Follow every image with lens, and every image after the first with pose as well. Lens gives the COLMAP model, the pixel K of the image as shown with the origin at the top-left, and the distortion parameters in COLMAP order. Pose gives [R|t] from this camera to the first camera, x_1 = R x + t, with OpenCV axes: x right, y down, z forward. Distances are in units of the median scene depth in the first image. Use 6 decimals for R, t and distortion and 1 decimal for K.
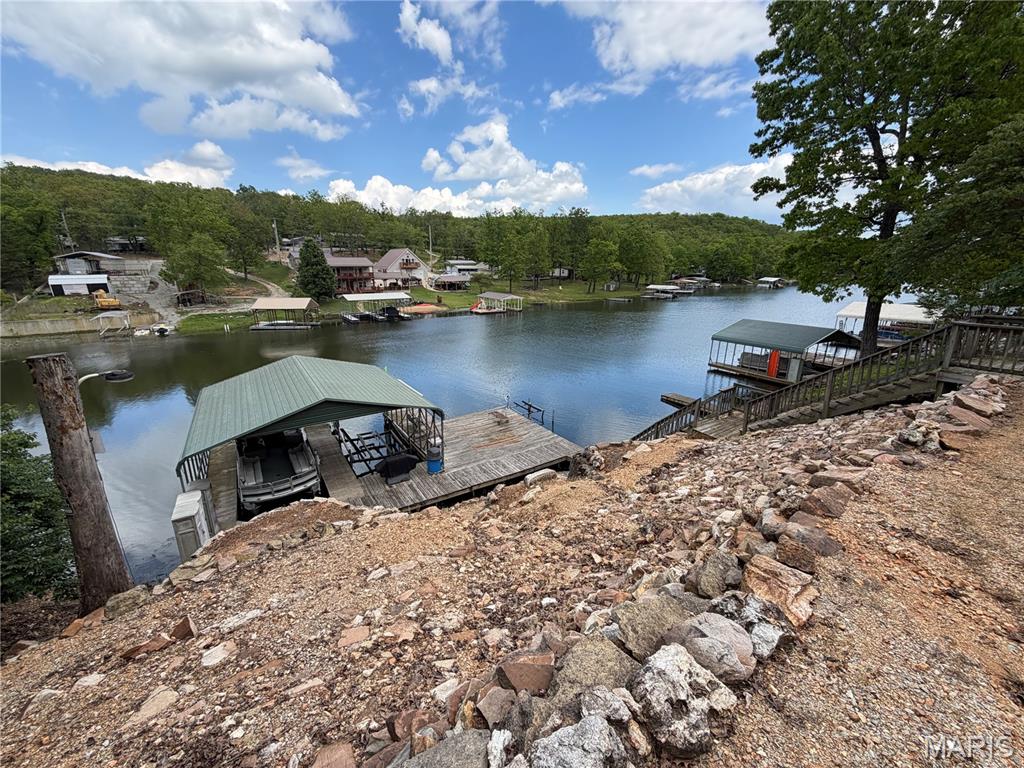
lens RADIAL K [[397.1, 0, 501.4], [0, 397.1, 382.3], [0, 0, 1]] dist [-0.001236, -0.000184]
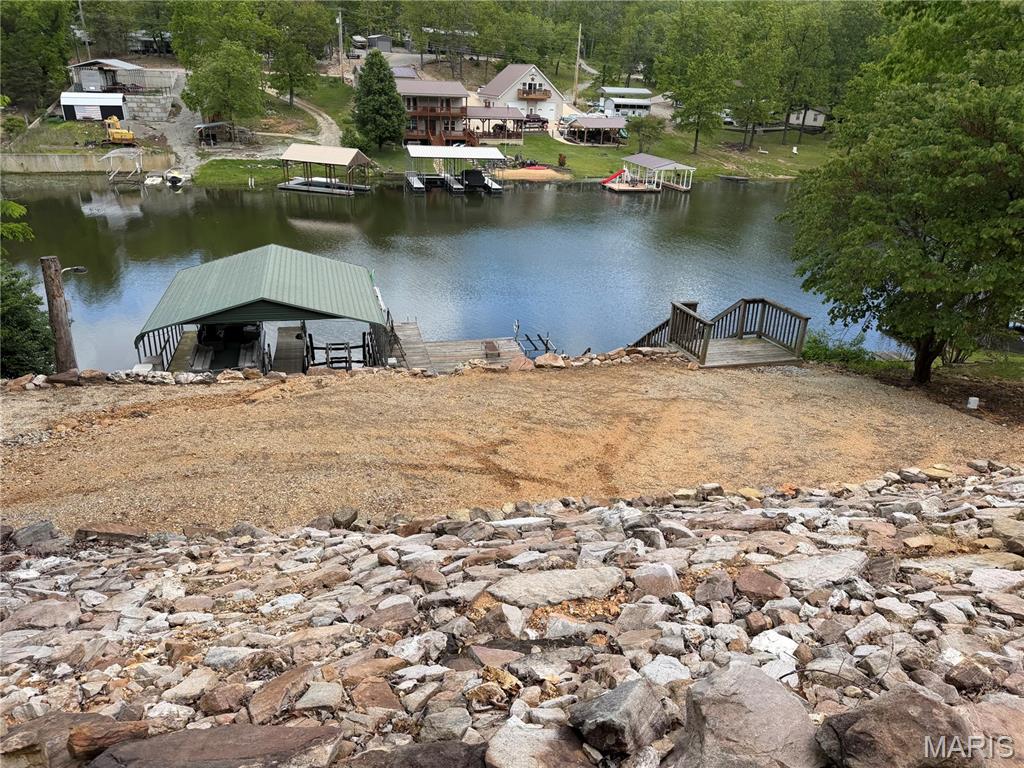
lens RADIAL K [[700.3, 0, 512.0], [0, 700.3, 384.0], [0, 0, 1]] dist [0.028745, -0.040491]
pose [[0.952312, 0.159129, -0.260347, 0.125014], [-0.125464, 0.981987, 0.141280, -0.014377], [0.278139, -0.101879, 0.955123, -0.107058]]
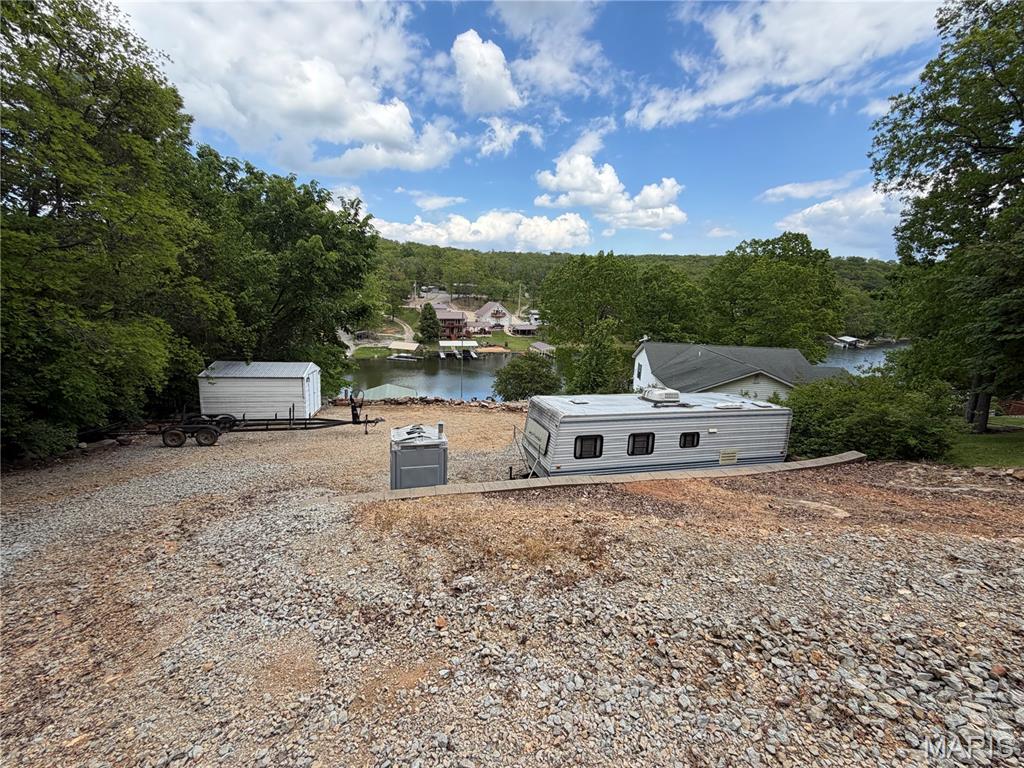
lens RADIAL K [[410.6, 0, 497.6], [0, 410.6, 341.0], [0, 0, 1]] dist [-0.000532, 0.000035]
pose [[0.944719, 0.067838, -0.320786, 0.335494], [-0.117867, 0.983225, -0.139194, -0.010643], [0.305962, 0.169309, 0.936868, -0.467227]]
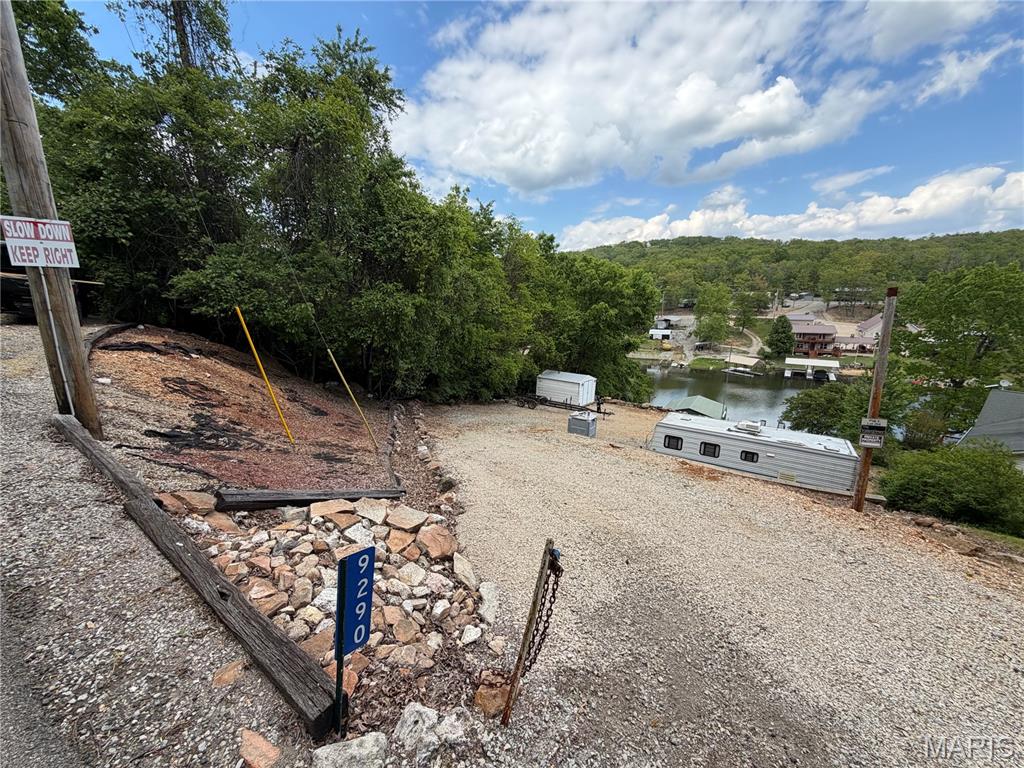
lens RADIAL K [[397.1, 0, 501.4], [0, 397.1, 382.3], [0, 0, 1]] dist [-0.001236, -0.000184]
pose [[0.382033, 0.194805, -0.903384, 0.517647], [-0.231953, 0.966452, 0.110314, -0.040326], [0.894566, 0.167399, 0.414402, -0.530642]]
